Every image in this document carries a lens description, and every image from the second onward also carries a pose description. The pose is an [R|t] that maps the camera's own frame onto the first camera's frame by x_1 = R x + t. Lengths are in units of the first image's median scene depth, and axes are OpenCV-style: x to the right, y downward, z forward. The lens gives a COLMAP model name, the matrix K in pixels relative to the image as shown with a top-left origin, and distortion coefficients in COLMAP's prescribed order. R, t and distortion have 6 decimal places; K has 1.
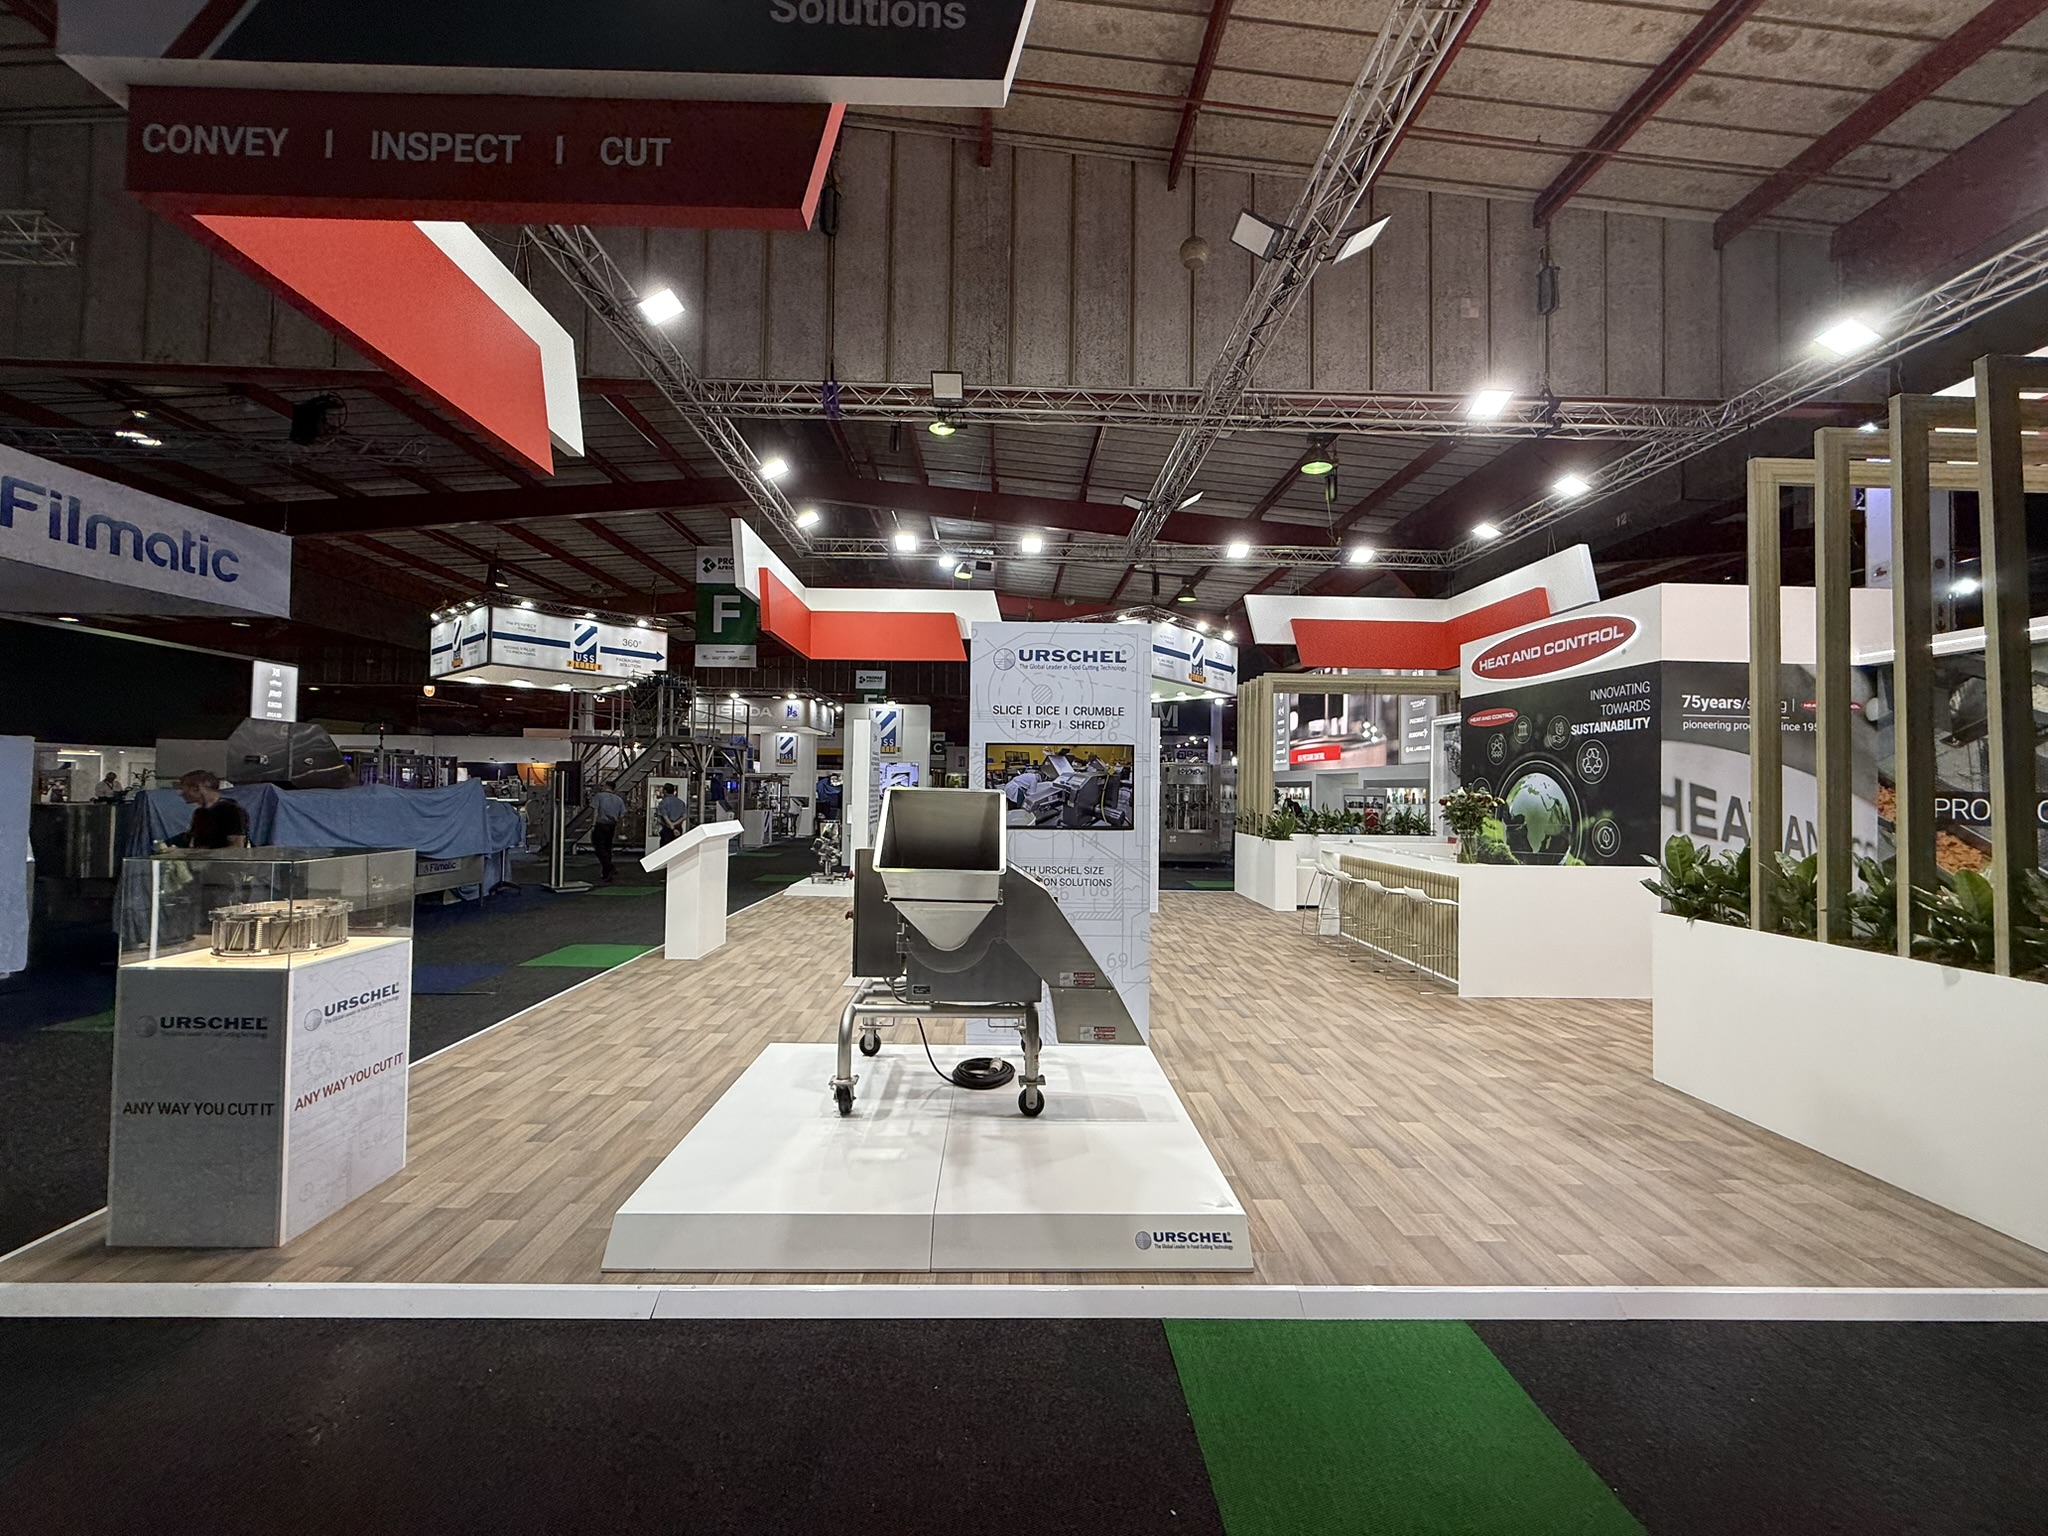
lens RADIAL K [[816.5, 0, 1020.1], [0, 816.5, 767.8], [0, 0, 1]] dist [-0.000803, -0.000014]
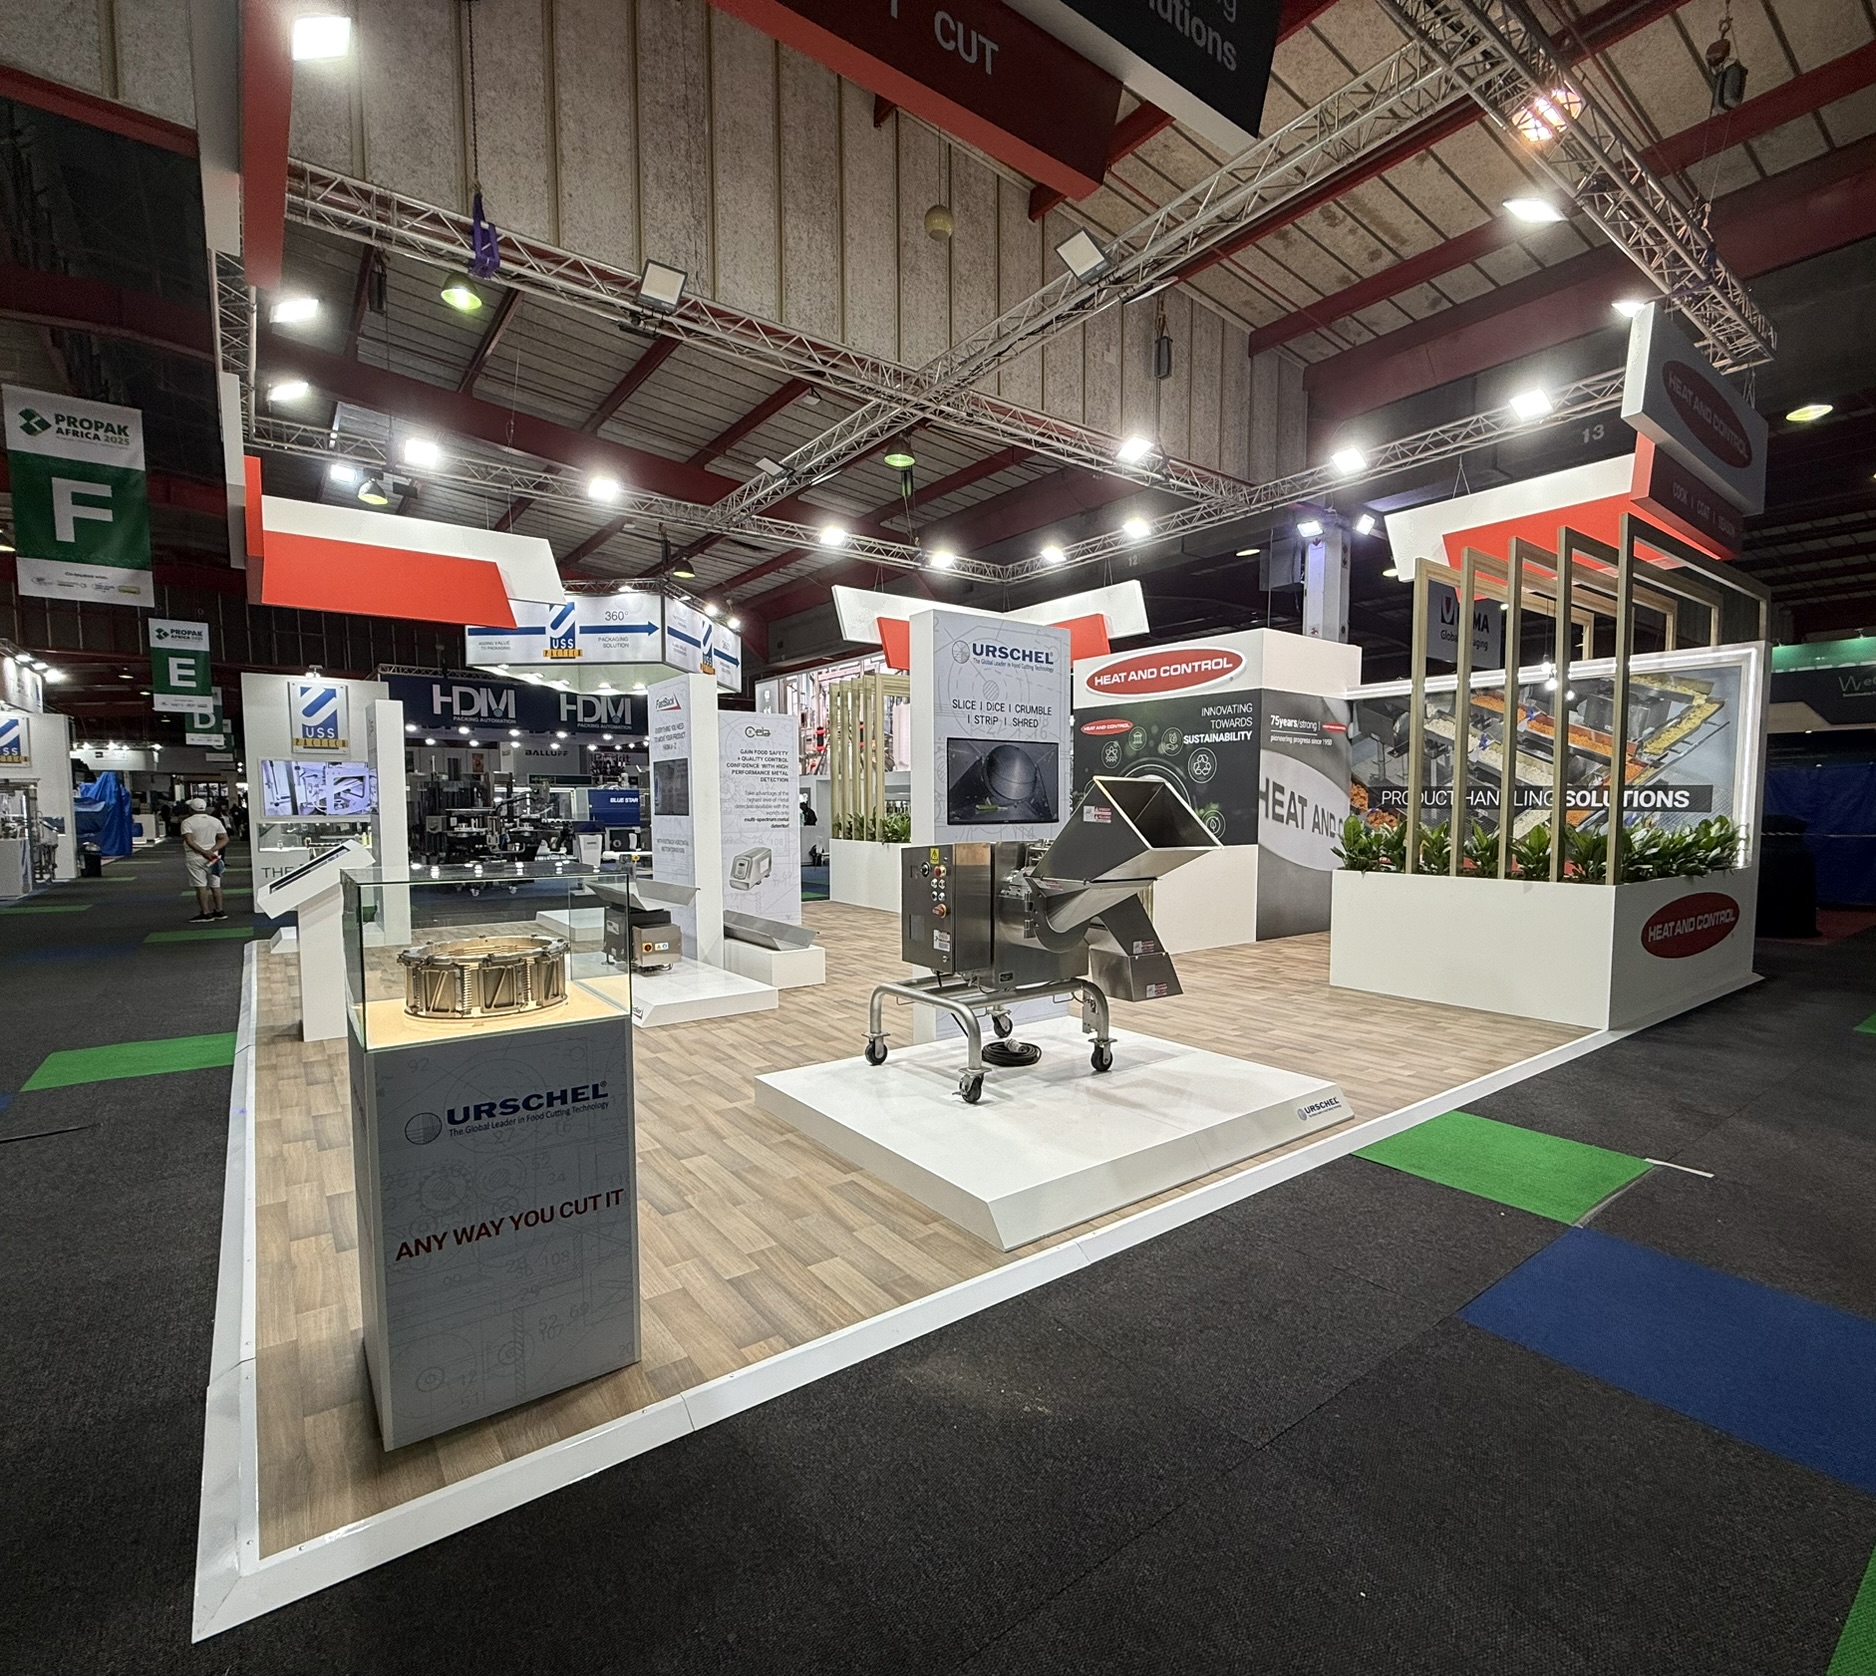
lens RADIAL K [[927.2, 0, 975.6], [0, 927.2, 870.7], [0, 0, 1]] dist [-0.001898, 0.000542]
pose [[0.803517, -0.058375, 0.592412, -0.438428], [-0.002453, 0.994847, 0.101356, 0.010090], [-0.595277, -0.082894, 0.799234, 0.050716]]
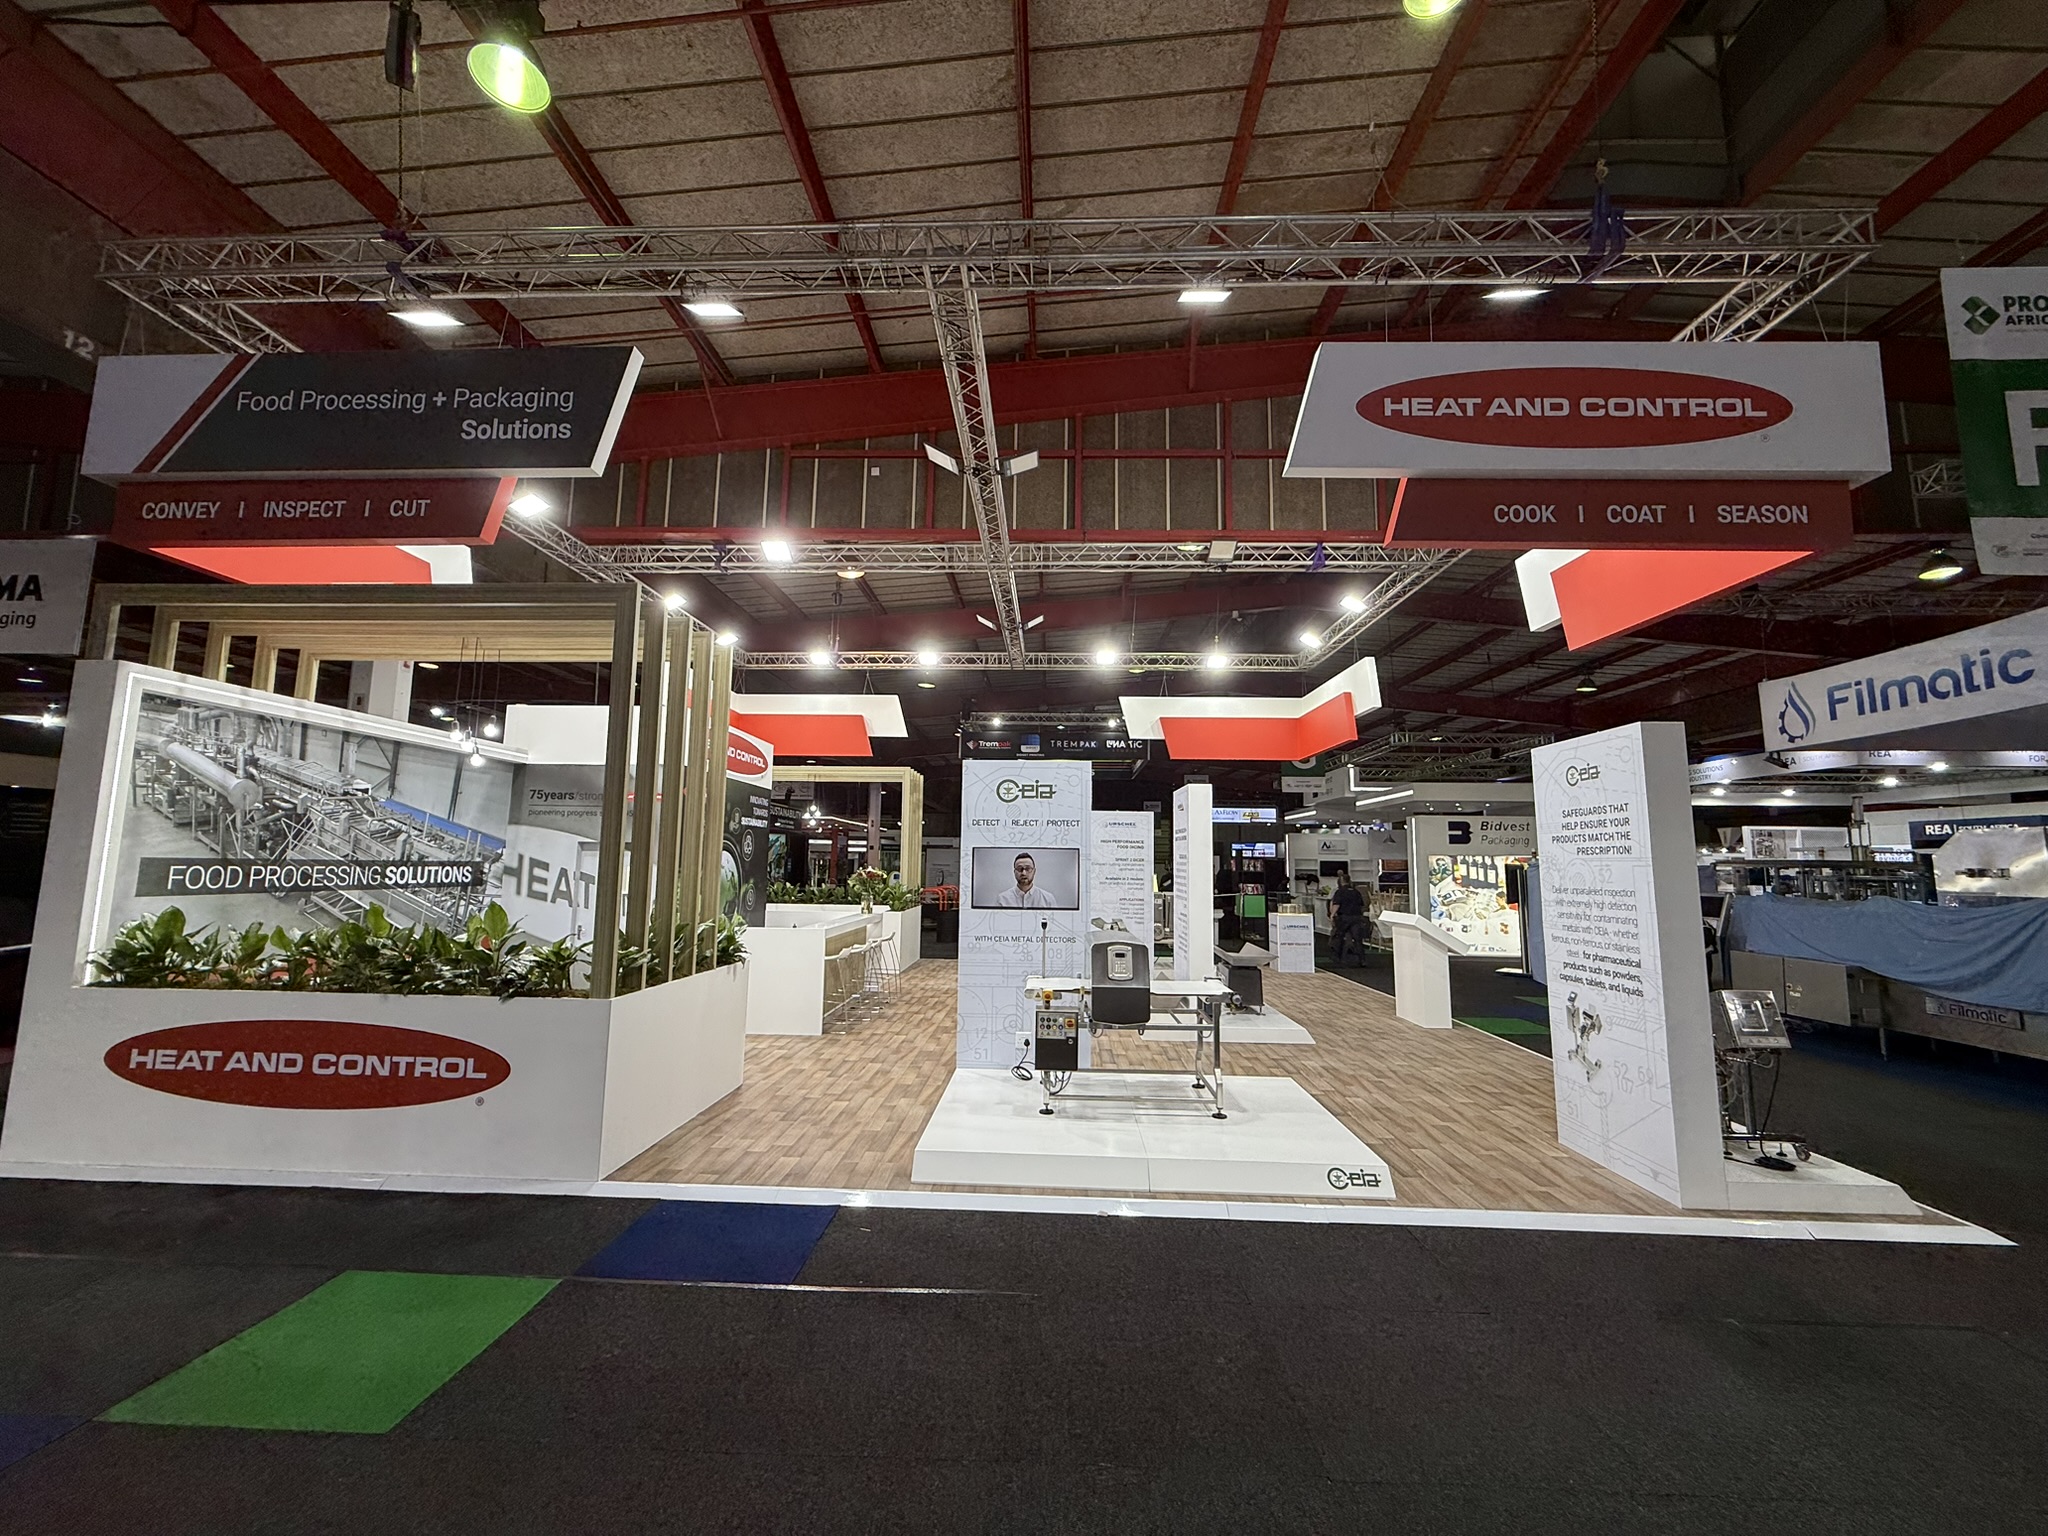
lens RADIAL K [[816.5, 0, 1016.8], [0, 816.5, 768.2], [0, 0, 1]] dist [-0.000803, -0.000014]
pose [[-0.997211, -0.022116, 0.071283, 0.129190], [-0.032054, 0.989428, -0.141437, 0.046638], [-0.067402, -0.143327, -0.987378, 2.413033]]
